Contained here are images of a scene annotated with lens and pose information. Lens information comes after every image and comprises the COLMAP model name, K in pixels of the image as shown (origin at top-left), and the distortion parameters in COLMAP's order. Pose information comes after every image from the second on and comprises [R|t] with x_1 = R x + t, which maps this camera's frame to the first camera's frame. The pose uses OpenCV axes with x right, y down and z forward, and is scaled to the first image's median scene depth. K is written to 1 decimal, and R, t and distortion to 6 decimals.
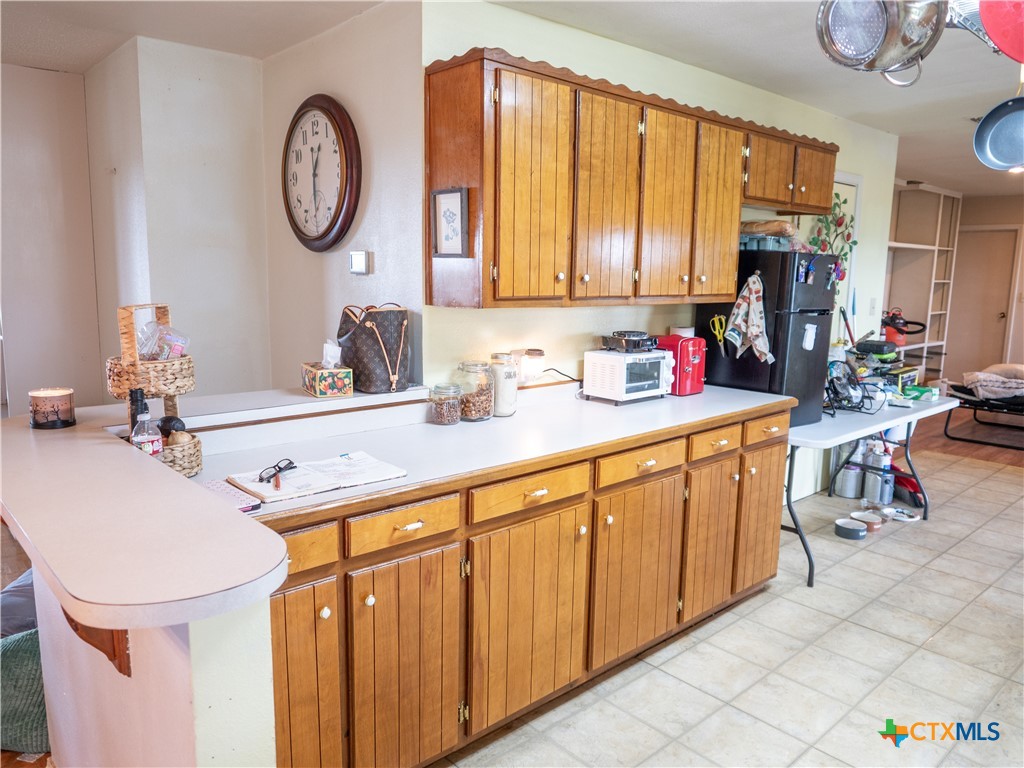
lens RADIAL K [[735.4, 0, 512.0], [0, 735.4, 384.0], [0, 0, 1]] dist [-0.001267, -0.000151]
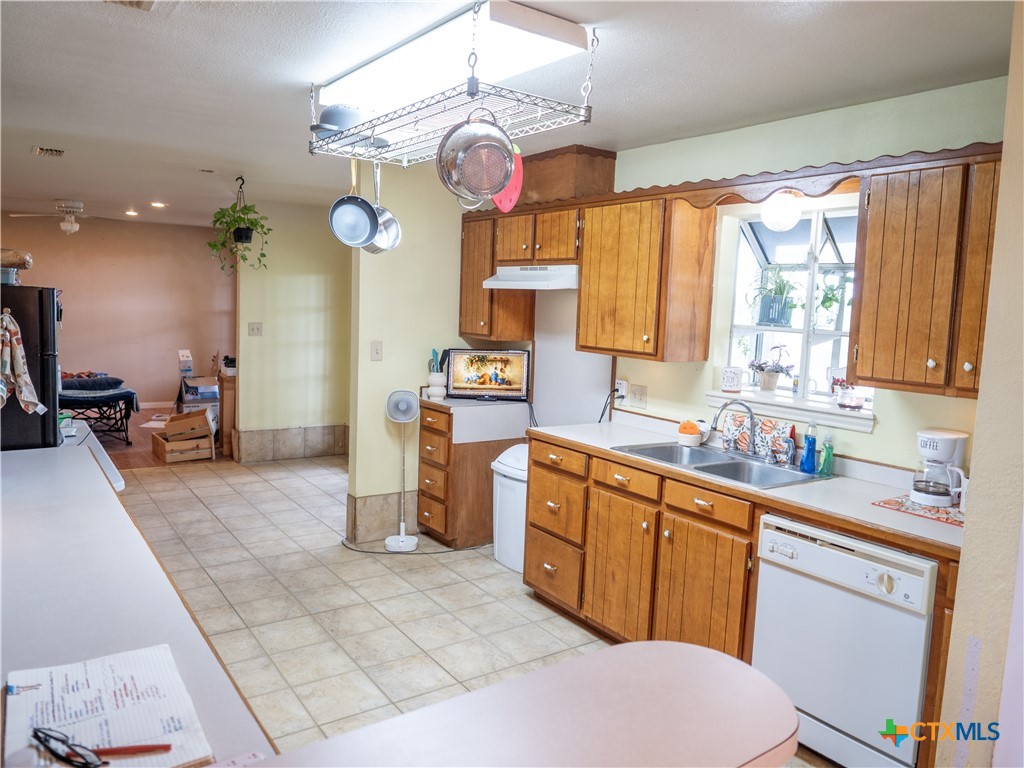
lens RADIAL K [[735.4, 0, 512.0], [0, 735.4, 384.0], [0, 0, 1]] dist [-0.001267, -0.000151]
pose [[0.119995, -0.120718, 0.985408, -0.501333], [0.110863, 0.988001, 0.107535, -0.108442], [-0.986565, 0.096342, 0.131938, 0.370114]]
